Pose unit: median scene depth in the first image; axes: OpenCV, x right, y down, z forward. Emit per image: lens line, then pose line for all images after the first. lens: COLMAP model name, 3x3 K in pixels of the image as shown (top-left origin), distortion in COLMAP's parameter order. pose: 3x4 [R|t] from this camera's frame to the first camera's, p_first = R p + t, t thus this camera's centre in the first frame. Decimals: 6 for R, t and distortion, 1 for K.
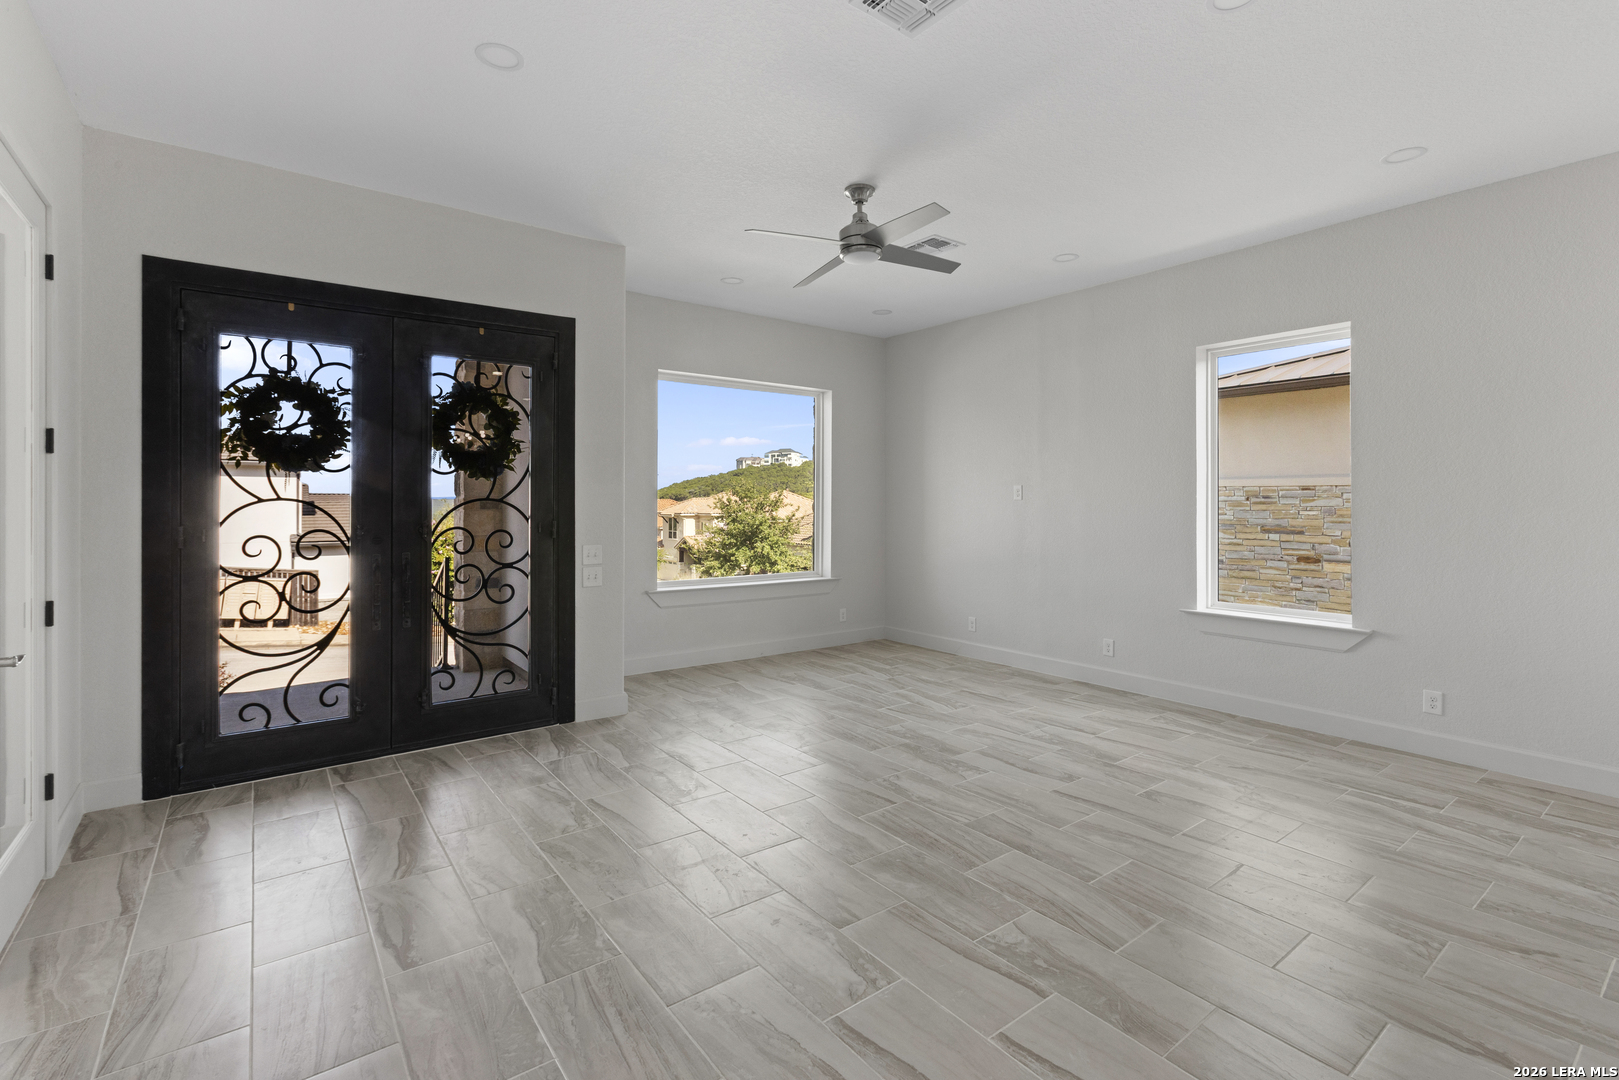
lens RADIAL K [[732.7, 0, 805.8], [0, 732.7, 498.1], [0, 0, 1]] dist [-0.012372, 0.005547]
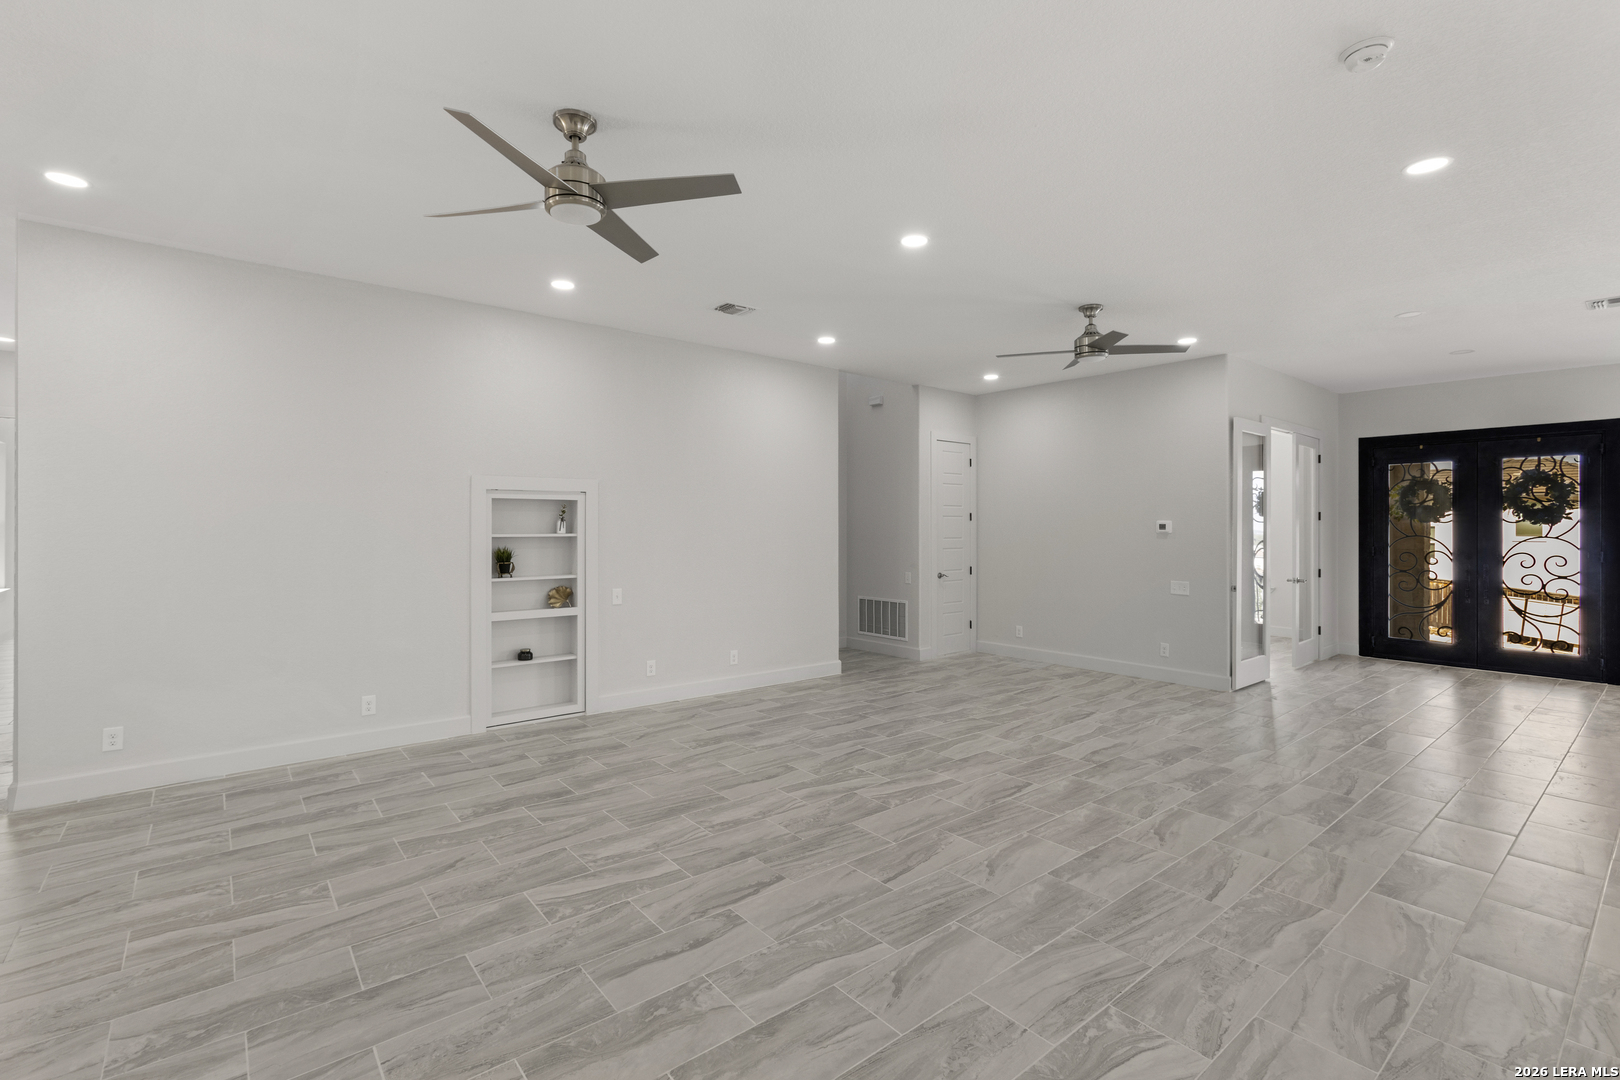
lens RADIAL K [[733.2, 0, 798.4], [0, 733.2, 528.2], [0, 0, 1]] dist [-0.012372, 0.005547]
pose [[0.027842, 0.000081, -0.999612, 1.363099], [-0.000050, 1.000000, 0.000080, -0.021267], [0.999612, 0.000048, 0.027842, -0.881206]]
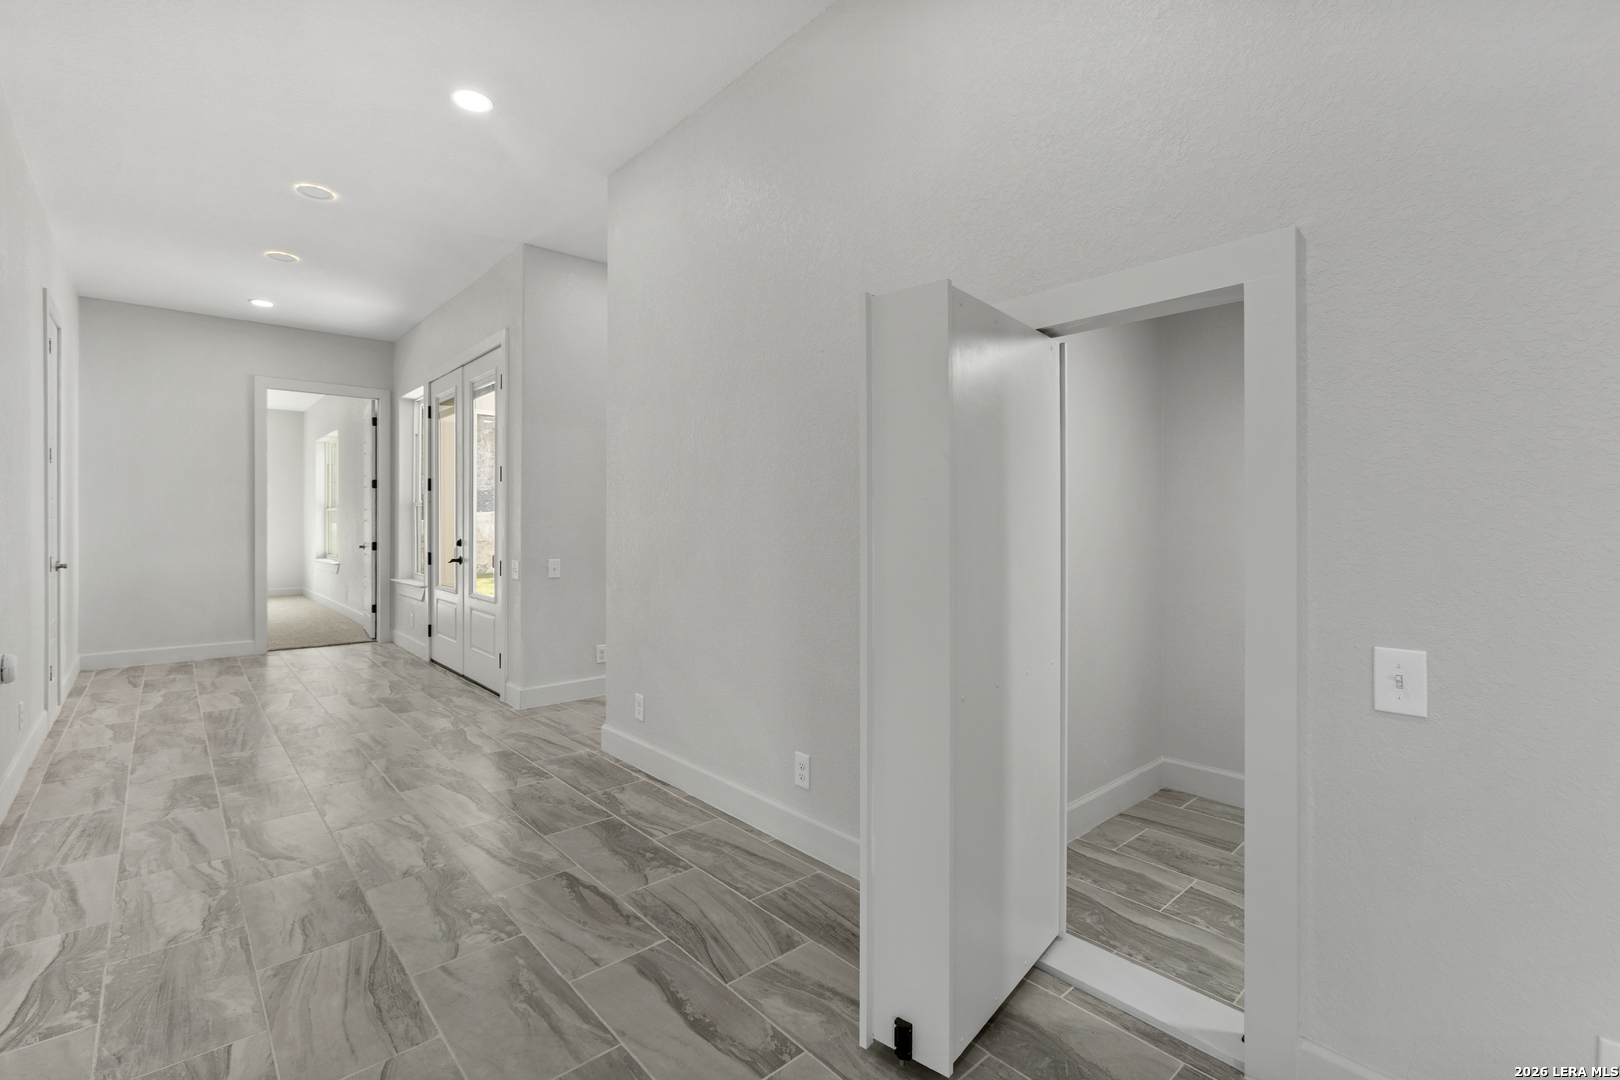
lens RADIAL K [[733.2, 0, 807.8], [0, 733.2, 543.4], [0, 0, 1]] dist [-0.012372, 0.005547]
pose [[-0.996307, -0.003463, -0.085798, 0.126044], [-0.005561, 0.999691, 0.024221, 0.048207], [0.085687, 0.024609, -0.996018, -0.884237]]
